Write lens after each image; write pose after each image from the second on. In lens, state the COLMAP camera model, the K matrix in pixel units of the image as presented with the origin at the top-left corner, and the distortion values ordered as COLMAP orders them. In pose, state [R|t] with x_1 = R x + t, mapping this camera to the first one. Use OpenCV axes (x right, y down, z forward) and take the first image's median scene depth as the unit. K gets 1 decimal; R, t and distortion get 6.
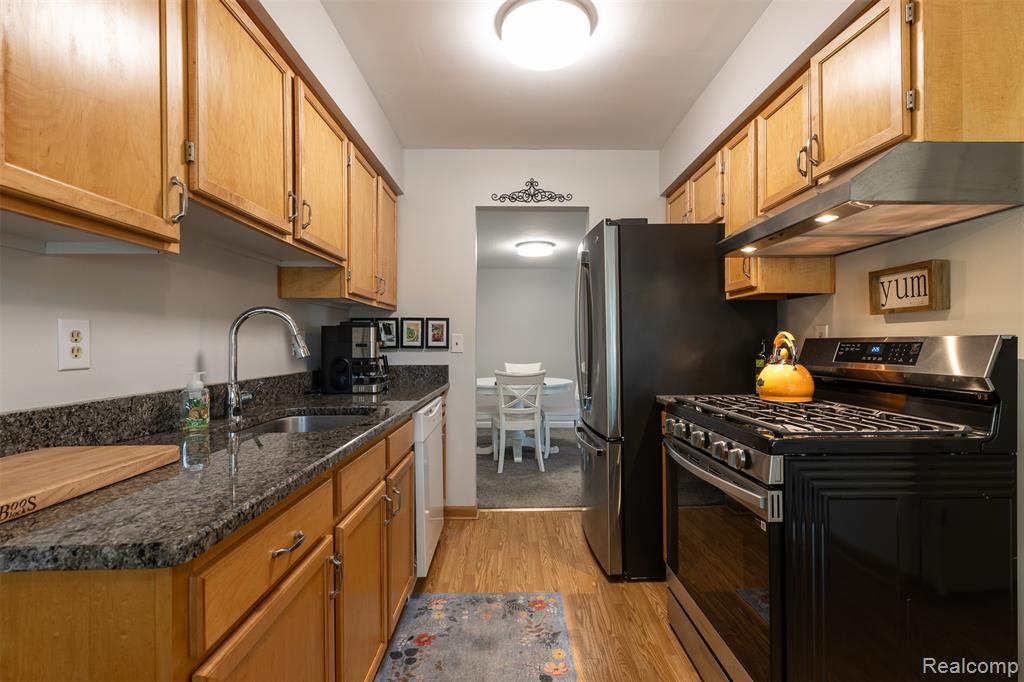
lens RADIAL K [[460.0, 0, 512.0], [0, 460.0, 341.0], [0, 0, 1]] dist [0.003492, 0.000432]
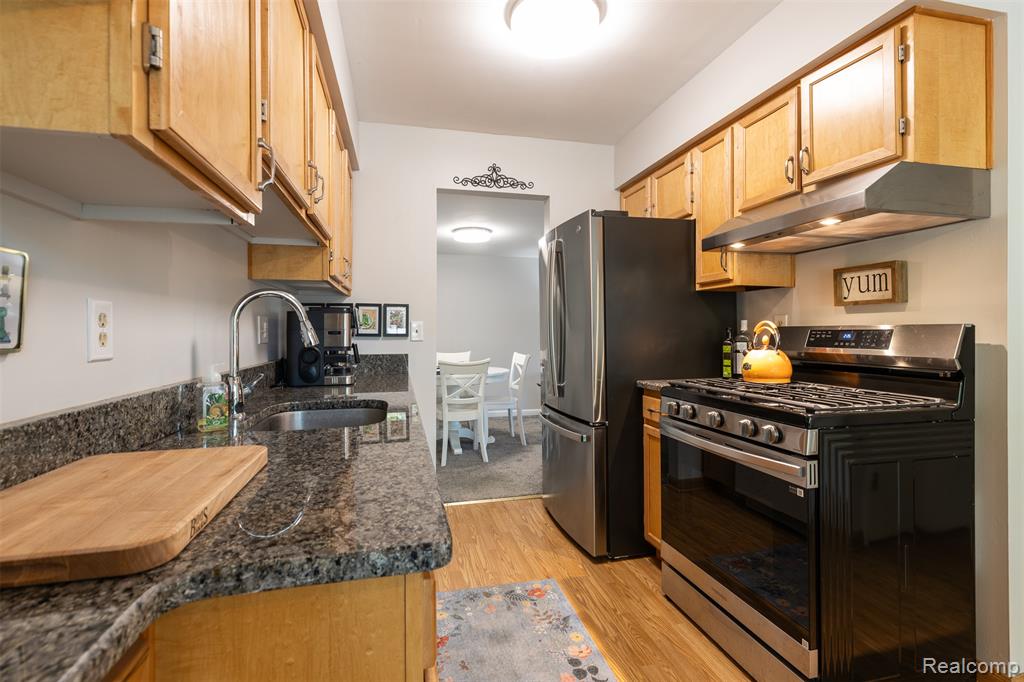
lens RADIAL K [[473.6, 0, 496.8], [0, 473.6, 329.0], [0, 0, 1]] dist [0.003058, 0.000053]
pose [[0.977682, 0.002372, 0.210078, -0.259563], [-0.002003, 0.999996, -0.001973, 0.003653], [-0.210082, 0.001508, 0.977683, 0.014275]]
